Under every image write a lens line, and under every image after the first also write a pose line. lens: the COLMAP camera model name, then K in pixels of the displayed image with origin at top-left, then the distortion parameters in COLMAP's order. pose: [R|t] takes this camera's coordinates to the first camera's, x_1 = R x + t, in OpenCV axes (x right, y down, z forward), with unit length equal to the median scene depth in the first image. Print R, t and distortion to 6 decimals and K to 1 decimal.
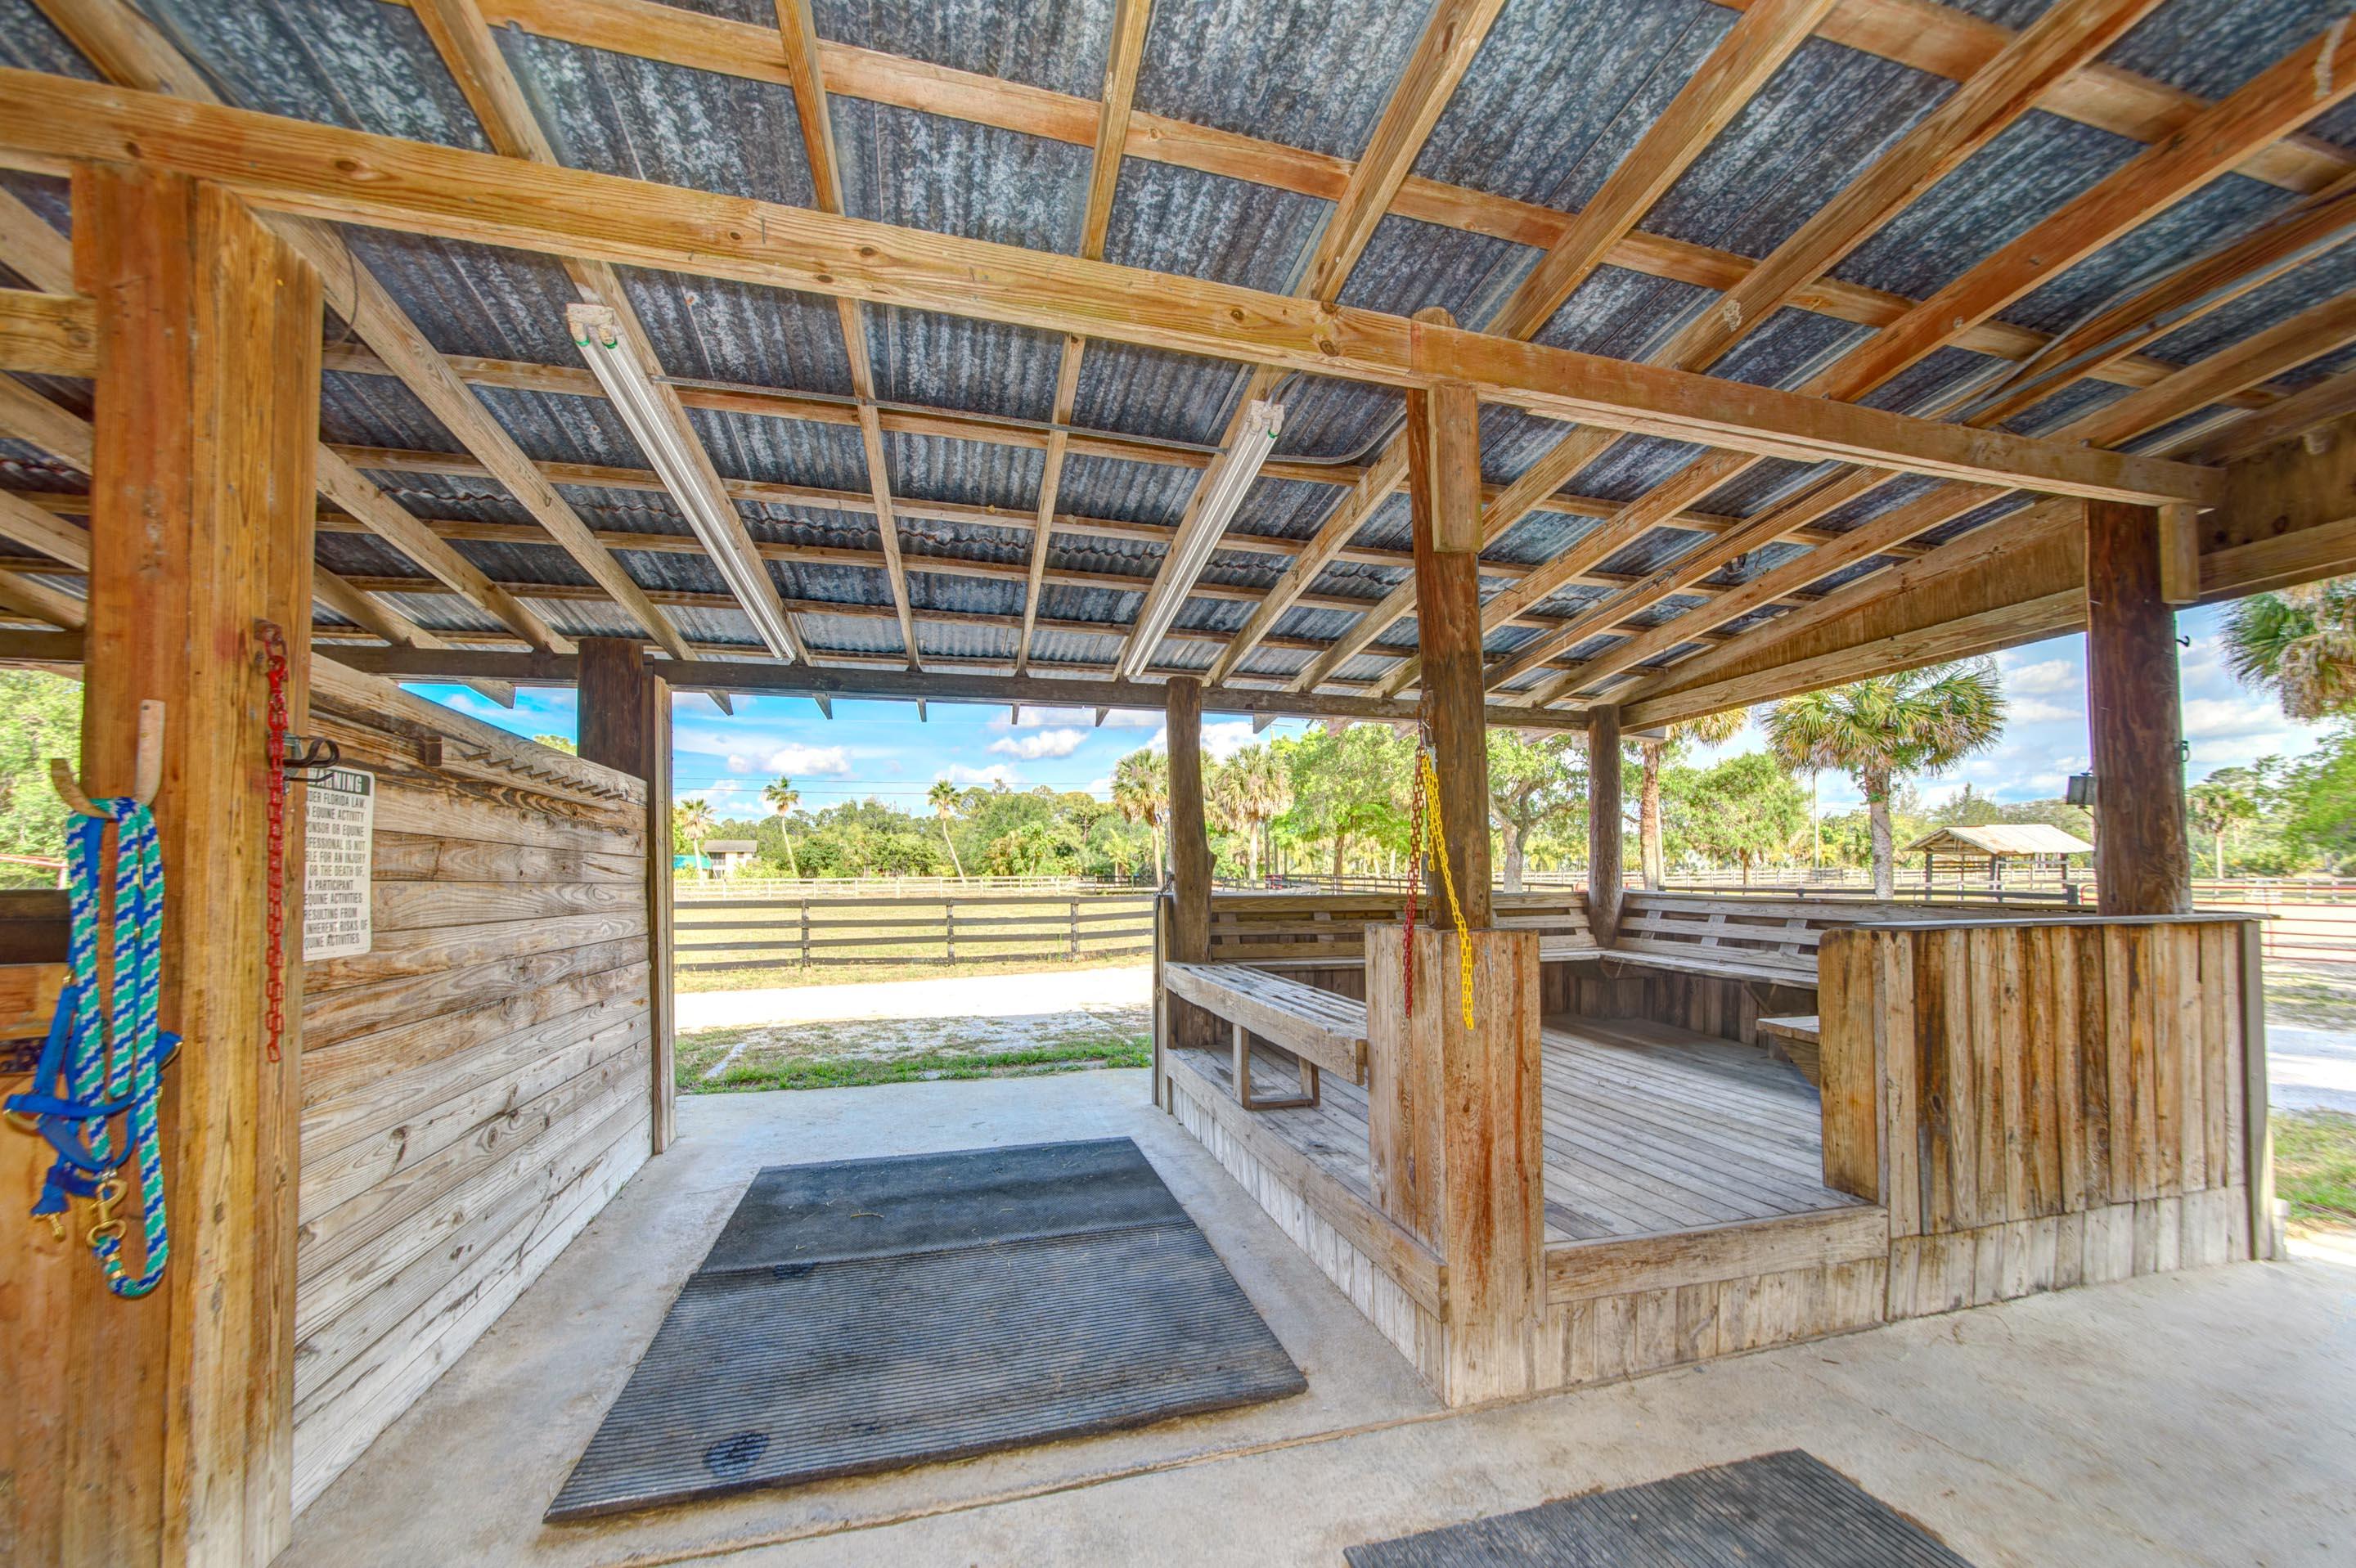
lens RADIAL K [[863.1, 0, 1202.1], [0, 863.1, 849.1], [0, 0, 1]] dist [0.012054, -0.000011]
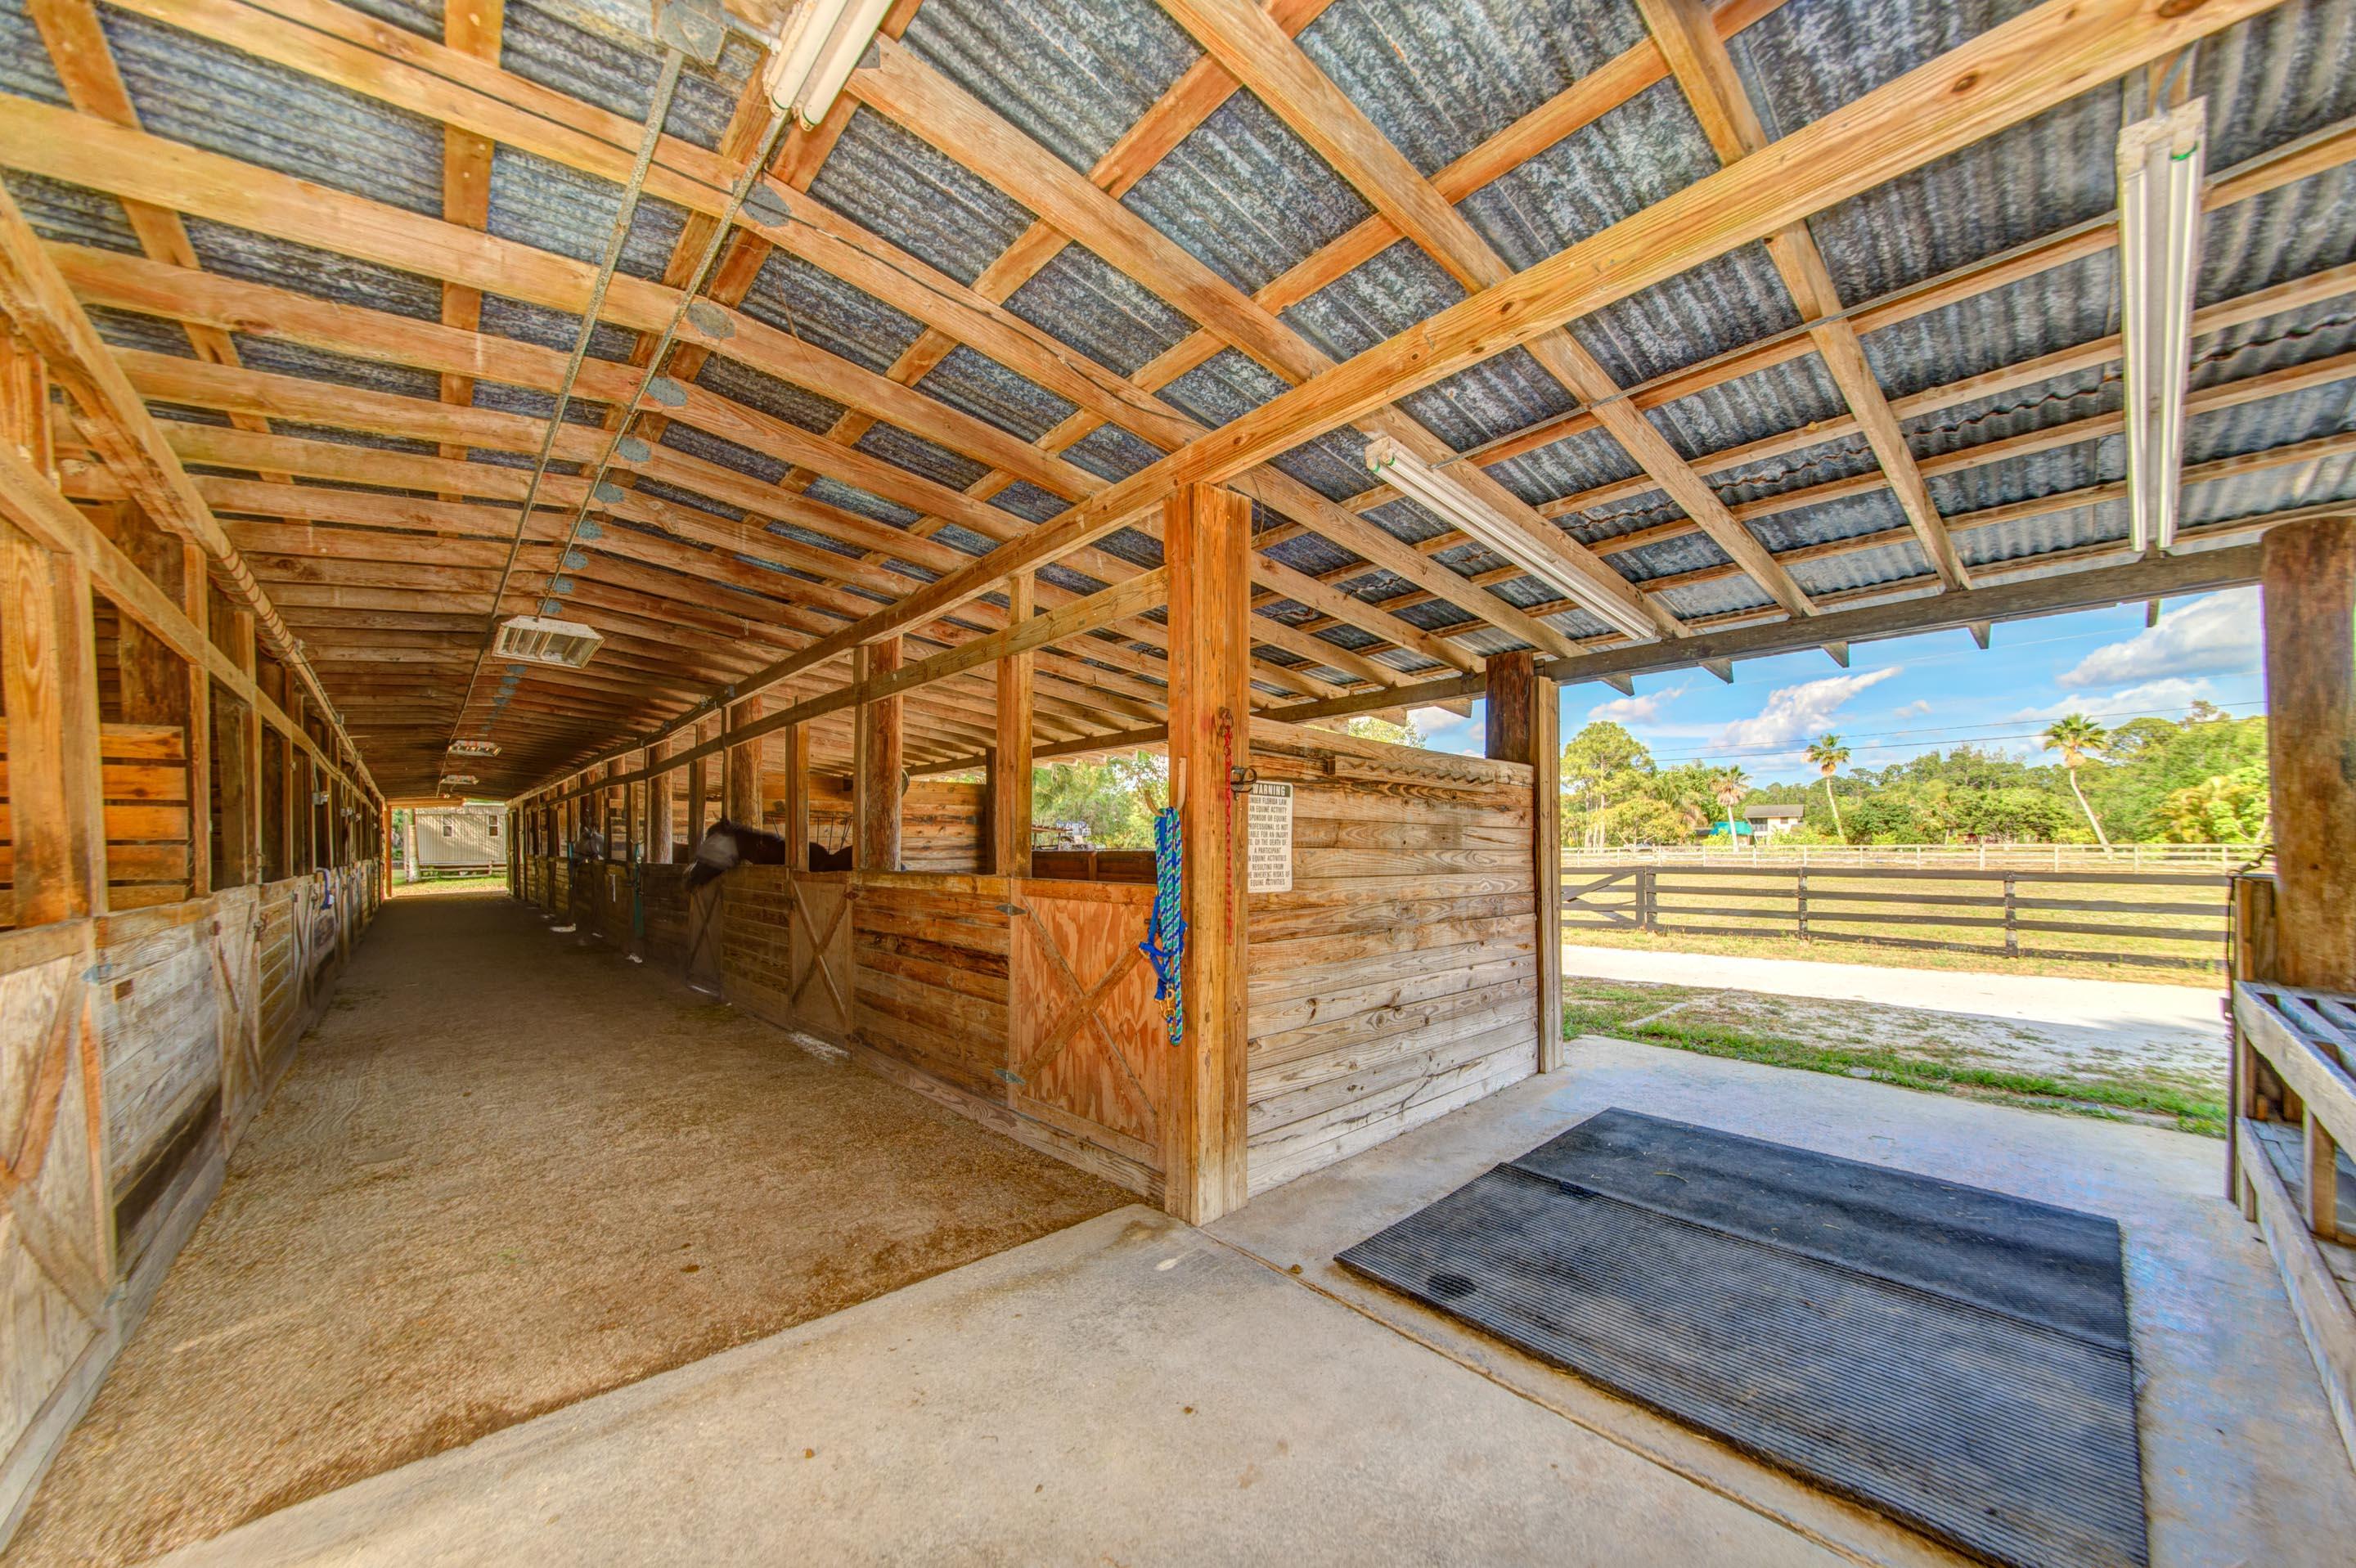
lens RADIAL K [[863.1, 0, 1246.5], [0, 863.1, 845.6], [0, 0, 1]] dist [0.012054, -0.000011]
pose [[0.495447, 0.009269, -0.868588, 0.286991], [0.022143, 0.999483, 0.023296, -0.005006], [0.868356, -0.030775, 0.494986, 0.069234]]
